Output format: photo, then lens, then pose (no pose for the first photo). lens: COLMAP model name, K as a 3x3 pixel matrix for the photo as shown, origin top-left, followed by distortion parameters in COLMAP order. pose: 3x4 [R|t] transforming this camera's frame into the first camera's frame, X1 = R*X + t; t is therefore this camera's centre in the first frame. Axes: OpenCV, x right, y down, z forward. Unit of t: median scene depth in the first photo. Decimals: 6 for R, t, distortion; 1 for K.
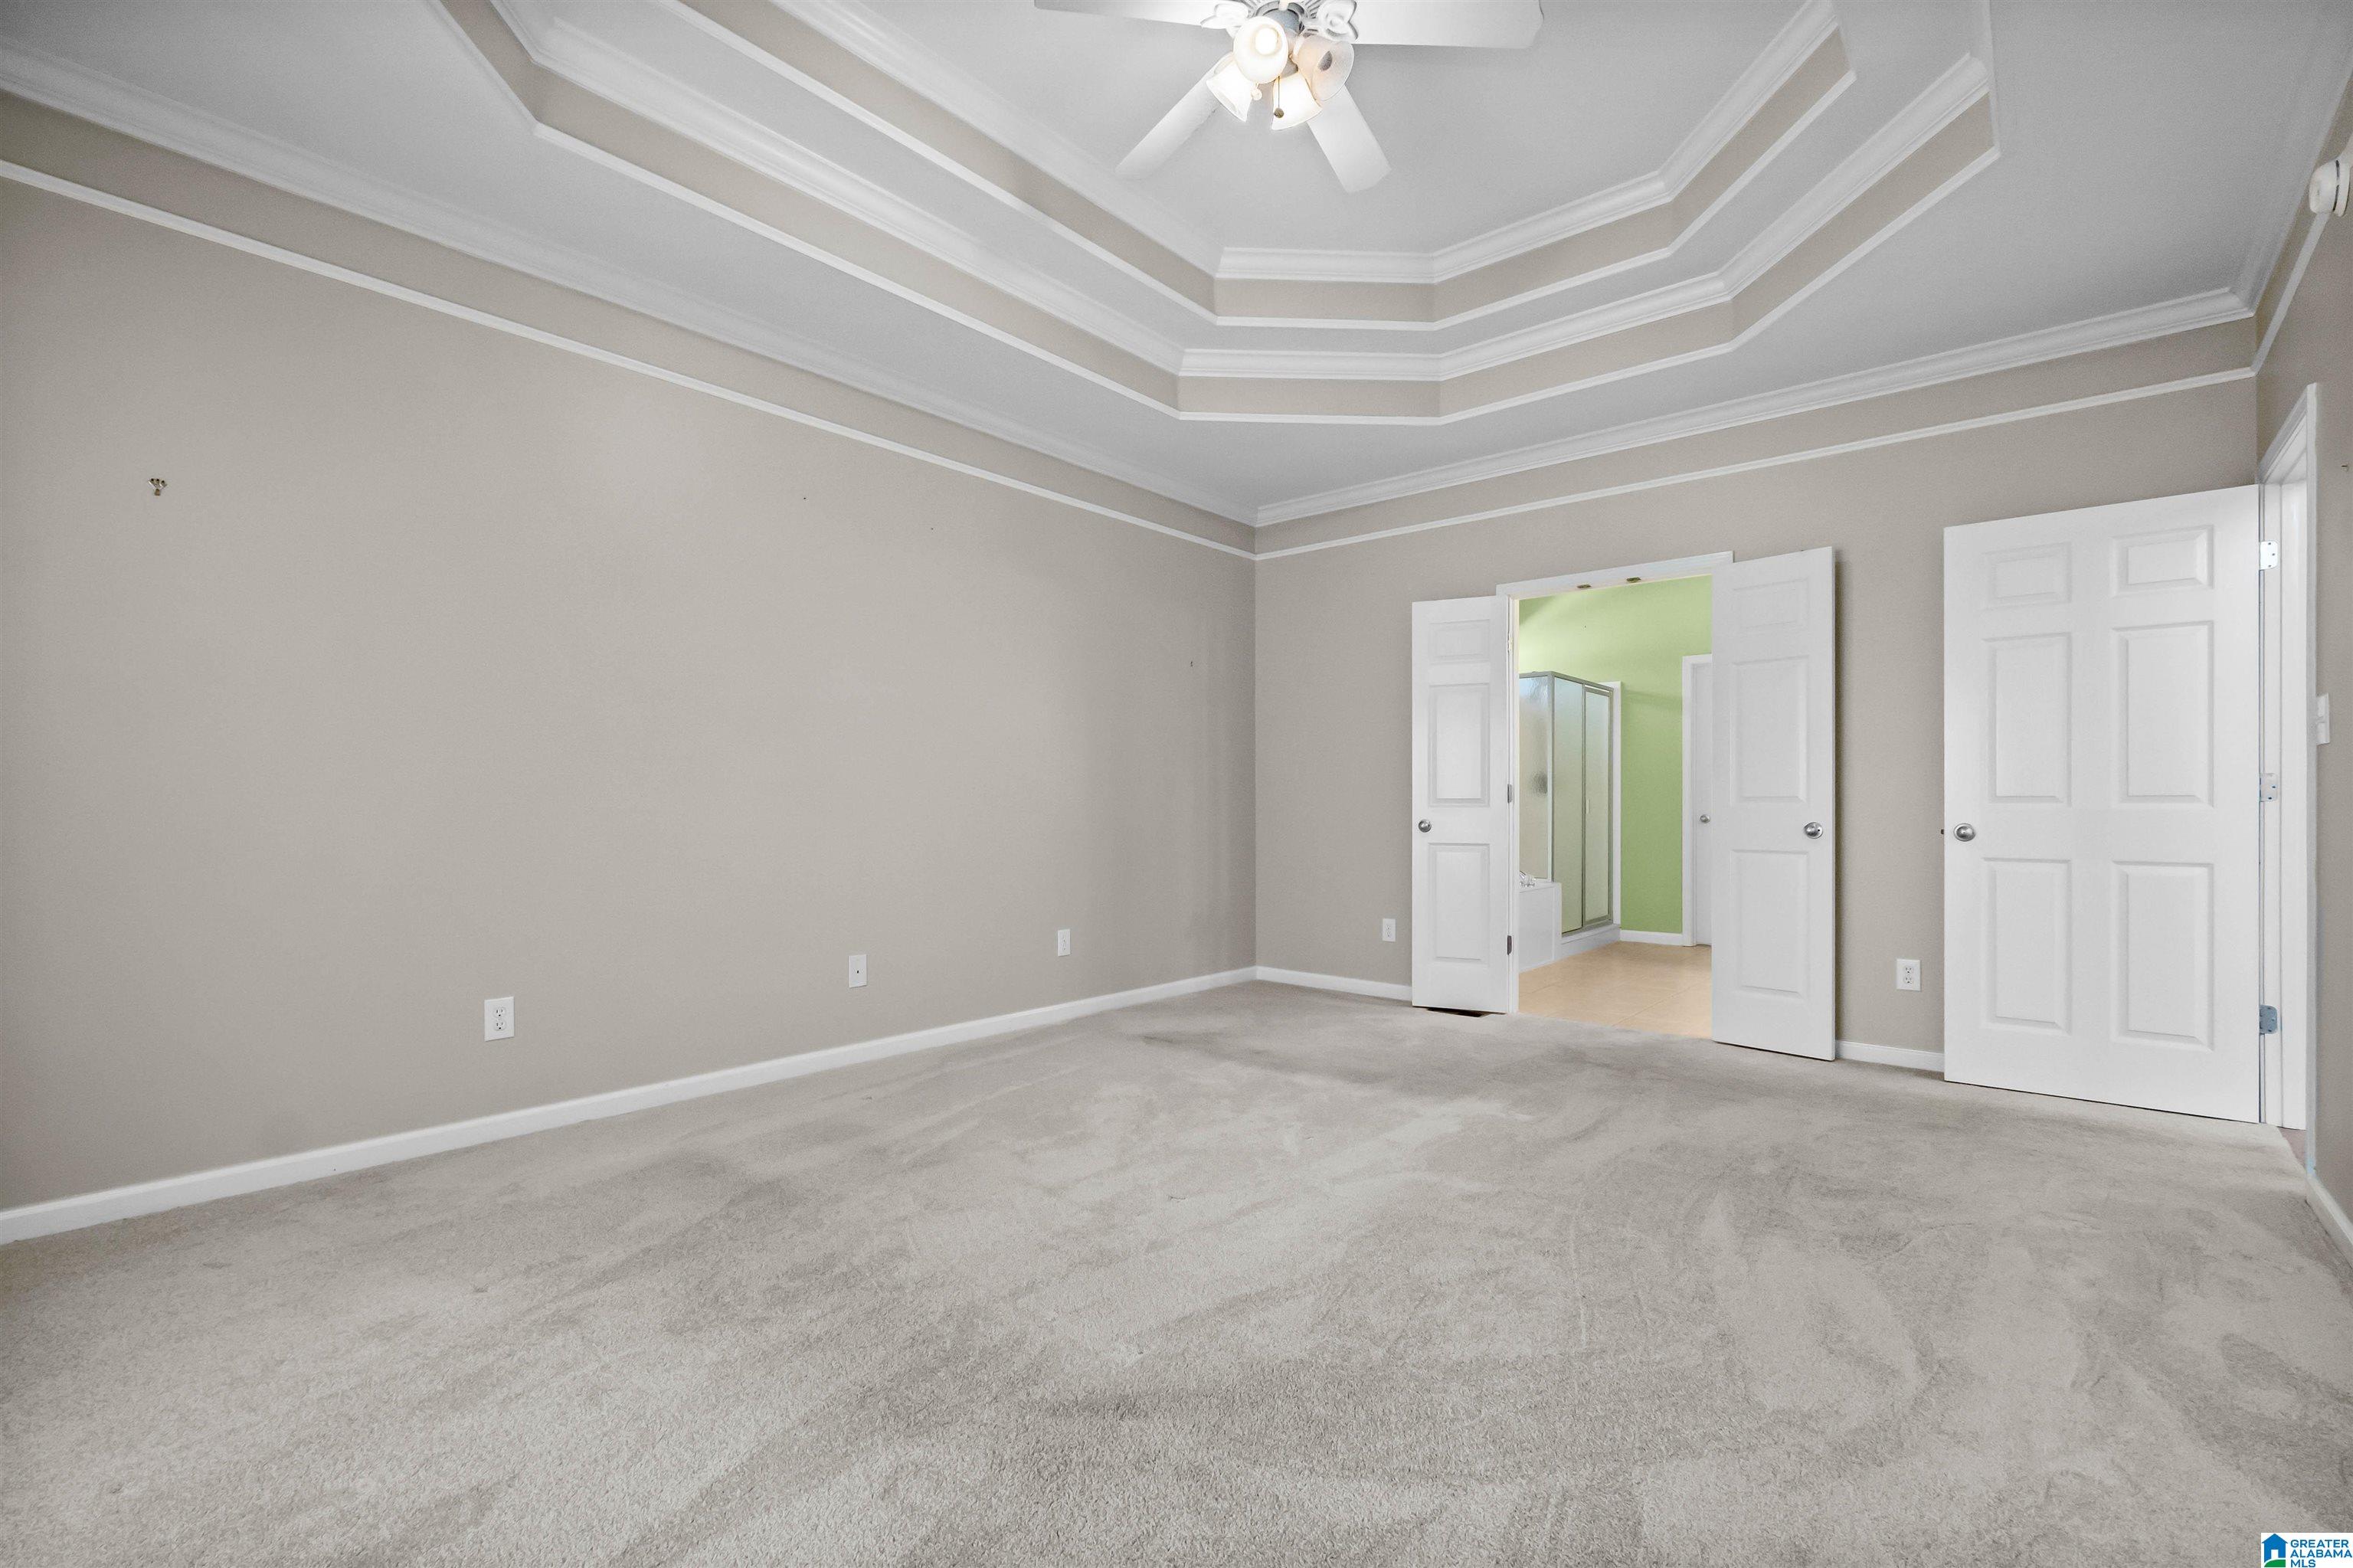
lens RADIAL K [[1039.0, 0, 1161.3], [0, 1039.0, 816.4], [0, 0, 1]] dist [-0.002840, -0.000559]
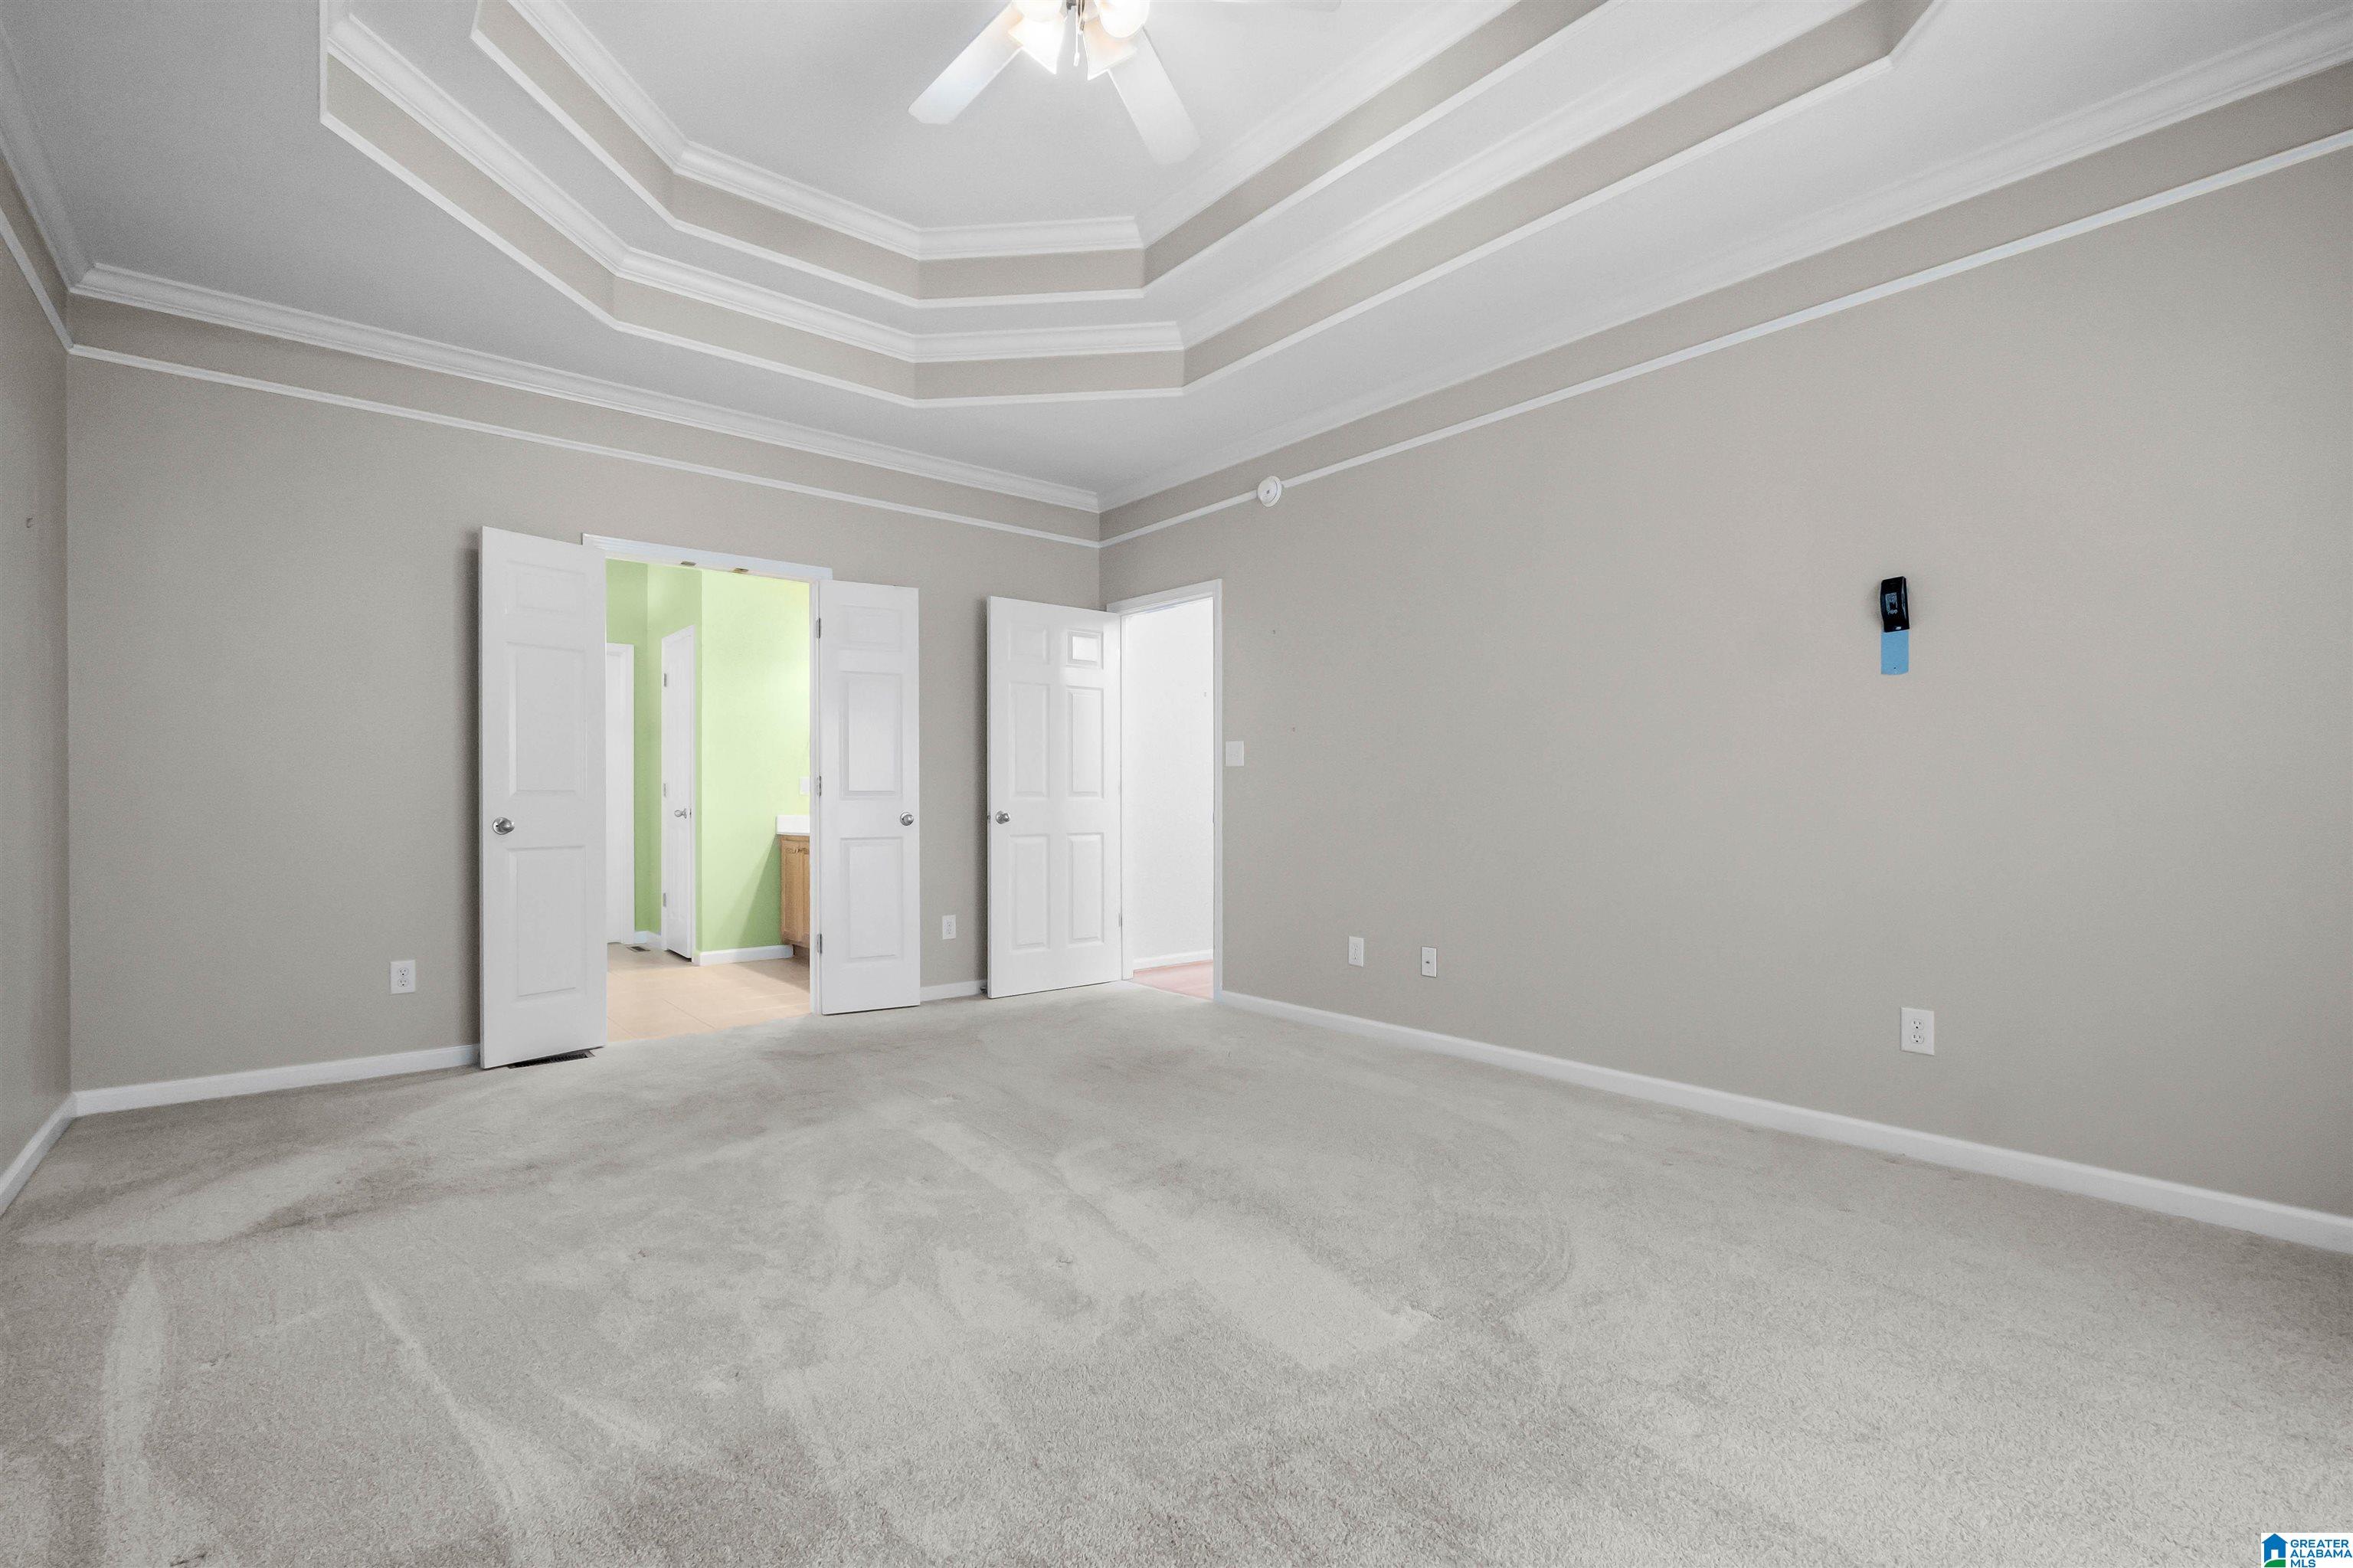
lens RADIAL K [[1039.0, 0, 1179.8], [0, 1039.0, 805.0], [0, 0, 1]] dist [-0.002840, -0.000559]
pose [[0.158061, -0.008332, 0.987394, -0.560455], [0.012529, 0.999901, 0.006432, -0.006884], [-0.987350, 0.011354, 0.158150, 0.533370]]
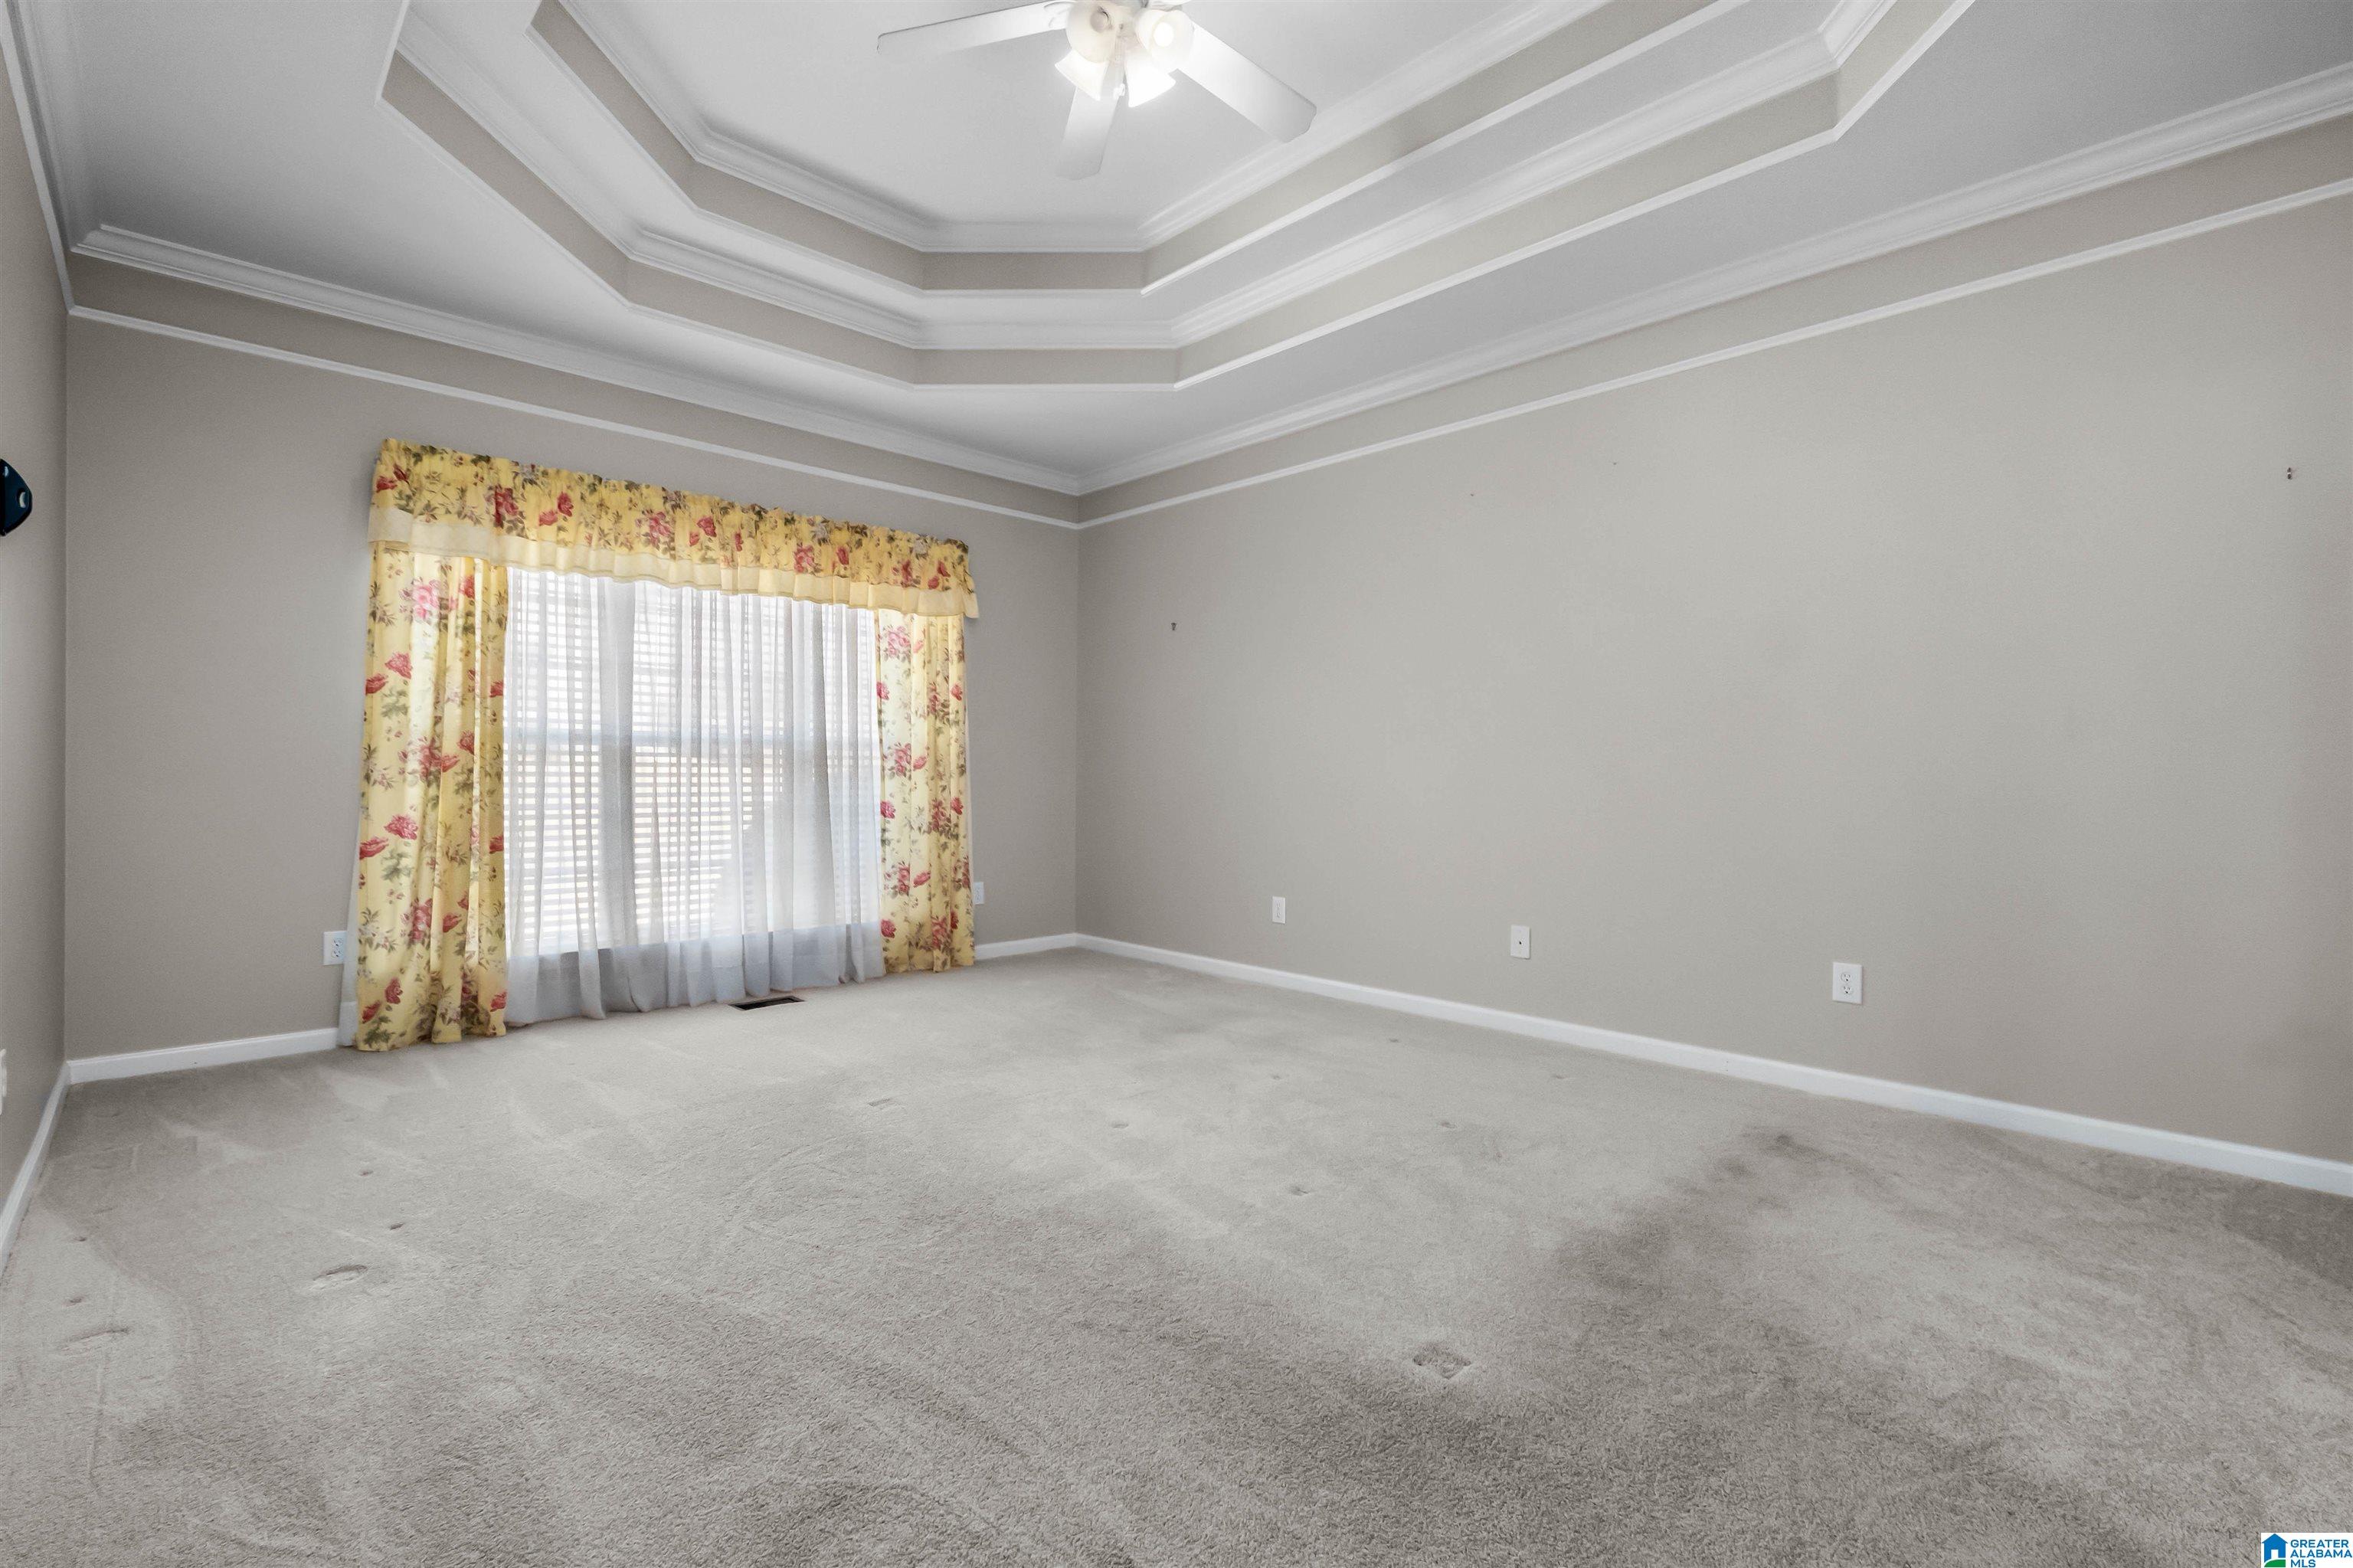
lens RADIAL K [[1039.0, 0, 1185.5], [0, 1039.0, 774.3], [0, 0, 1]] dist [-0.002840, -0.000559]
pose [[0.084313, -0.003044, 0.996435, -0.627358], [0.004315, 0.999987, 0.002690, -0.007669], [-0.996430, 0.004072, 0.084325, 0.592031]]
